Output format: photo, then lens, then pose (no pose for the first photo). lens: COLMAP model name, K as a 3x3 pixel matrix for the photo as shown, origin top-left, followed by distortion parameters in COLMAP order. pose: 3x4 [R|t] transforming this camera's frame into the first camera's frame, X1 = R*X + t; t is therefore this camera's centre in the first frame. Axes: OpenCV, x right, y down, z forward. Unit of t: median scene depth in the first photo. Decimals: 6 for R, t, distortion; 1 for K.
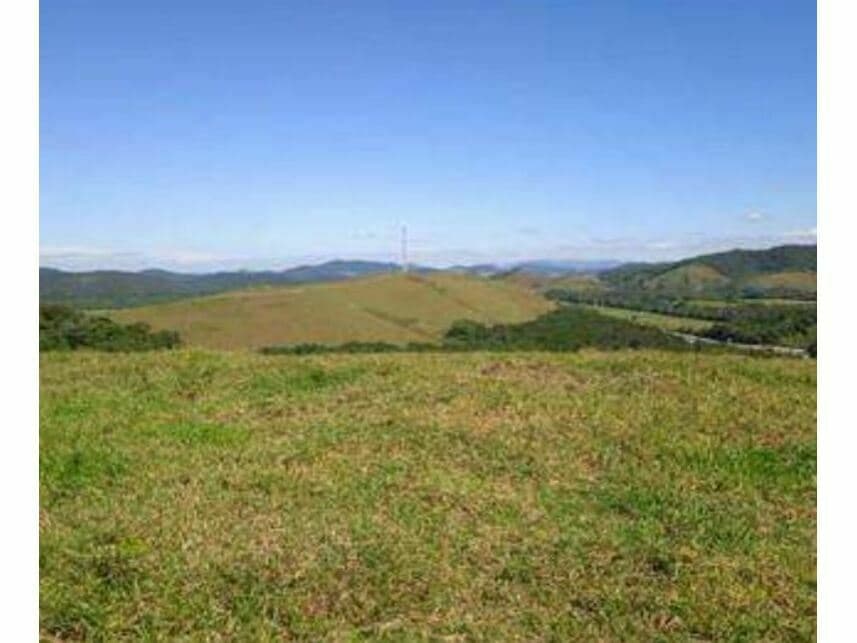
lens RADIAL K [[684.9, 0, 401.3], [0, 684.9, 321.3], [0, 0, 1]] dist [-0.000140, -0.002178]
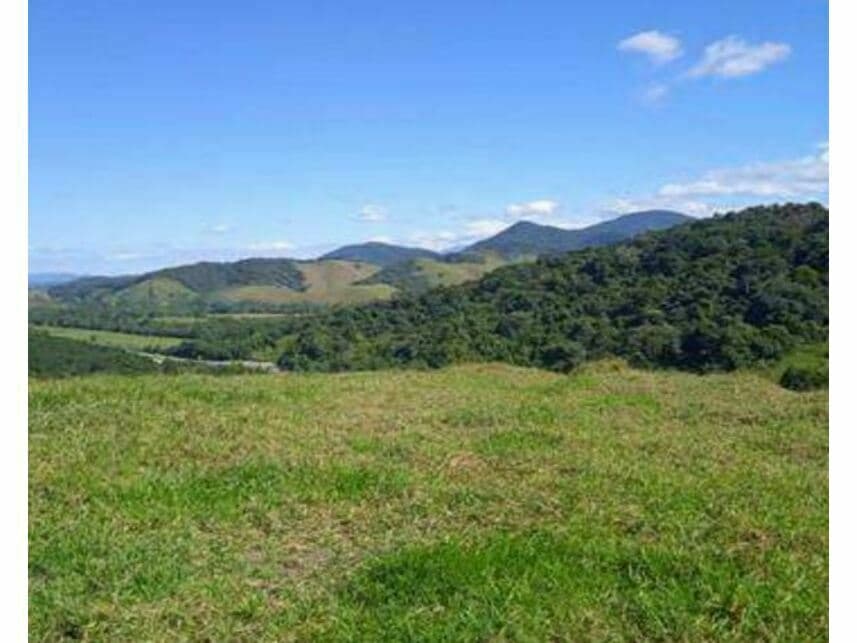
lens RADIAL K [[684.9, 0, 401.3], [0, 684.9, 321.3], [0, 0, 1]] dist [-0.000140, -0.002178]
pose [[0.880384, -0.035510, 0.472931, 0.305732], [0.033969, 0.999353, 0.011802, -0.027029], [-0.473044, 0.005675, 0.881020, 0.029967]]
